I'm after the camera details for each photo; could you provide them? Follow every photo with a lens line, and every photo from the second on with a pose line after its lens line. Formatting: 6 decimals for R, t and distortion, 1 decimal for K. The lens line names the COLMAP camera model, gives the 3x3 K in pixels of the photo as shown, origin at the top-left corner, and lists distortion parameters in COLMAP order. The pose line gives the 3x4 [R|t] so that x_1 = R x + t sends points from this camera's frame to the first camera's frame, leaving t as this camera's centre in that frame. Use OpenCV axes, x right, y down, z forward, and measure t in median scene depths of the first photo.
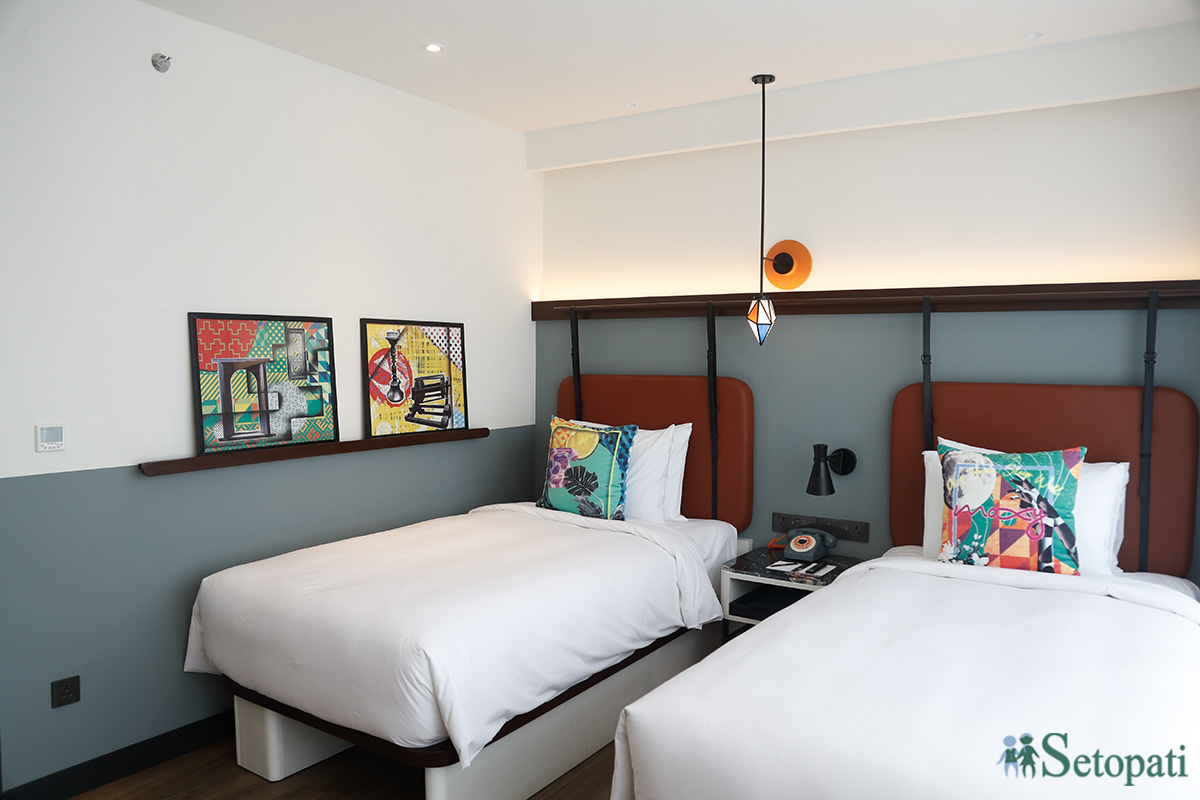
lens RADIAL K [[850.6, 0, 606.8], [0, 850.6, 412.5], [0, 0, 1]] dist [-0.096156, 0.069817]
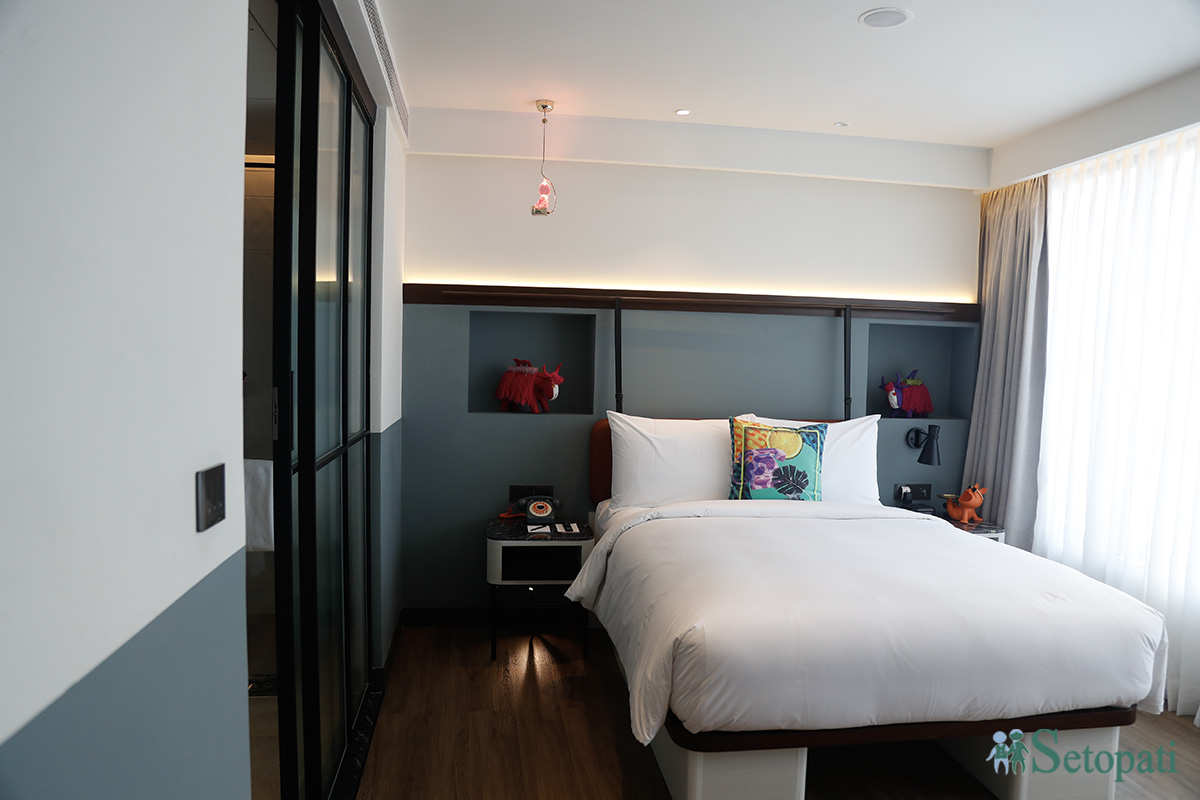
lens RADIAL K [[850.6, 0, 606.8], [0, 850.6, 412.5], [0, 0, 1]] dist [-0.096156, 0.069817]
pose [[0.779618, -0.026384, 0.625700, -0.837950], [0.013867, 0.999594, 0.024872, -0.029508], [-0.626102, -0.010713, 0.779667, 0.336622]]
